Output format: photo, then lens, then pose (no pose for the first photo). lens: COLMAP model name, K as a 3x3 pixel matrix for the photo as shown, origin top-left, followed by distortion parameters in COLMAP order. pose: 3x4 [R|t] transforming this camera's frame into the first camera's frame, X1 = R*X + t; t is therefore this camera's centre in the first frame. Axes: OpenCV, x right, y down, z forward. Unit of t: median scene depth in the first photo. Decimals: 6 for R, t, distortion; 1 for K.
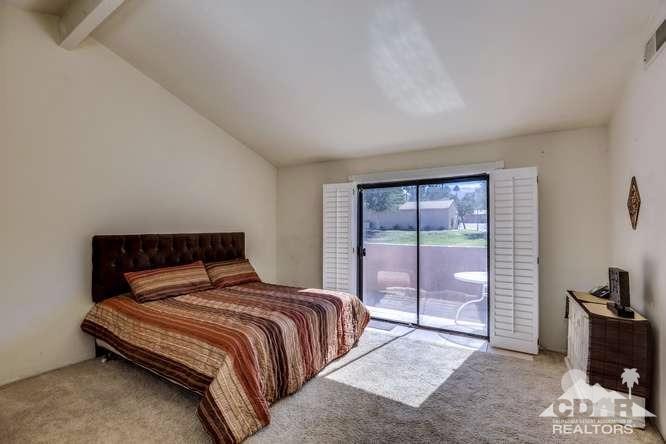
lens RADIAL K [[300.7, 0, 333.0], [0, 300.7, 222.0], [0, 0, 1]] dist [-0.019705, 0.000226]
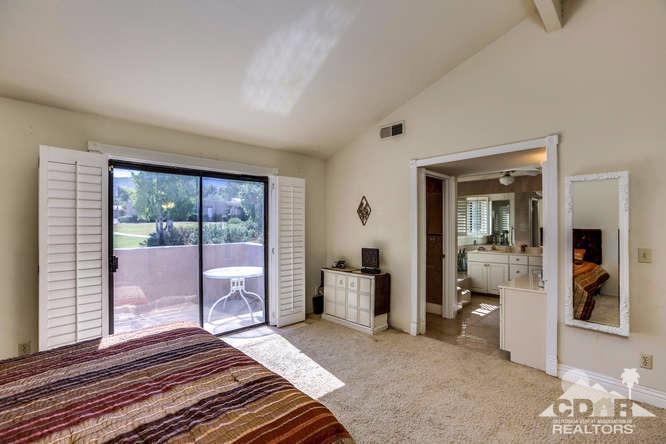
lens RADIAL K [[300.7, 0, 333.0], [0, 300.7, 222.0], [0, 0, 1]] dist [-0.019705, 0.000226]
pose [[0.259775, 0.005130, 0.965655, -0.510724], [-0.011630, 0.999930, -0.002183, 0.007121], [-0.965599, -0.010663, 0.259817, 0.469882]]
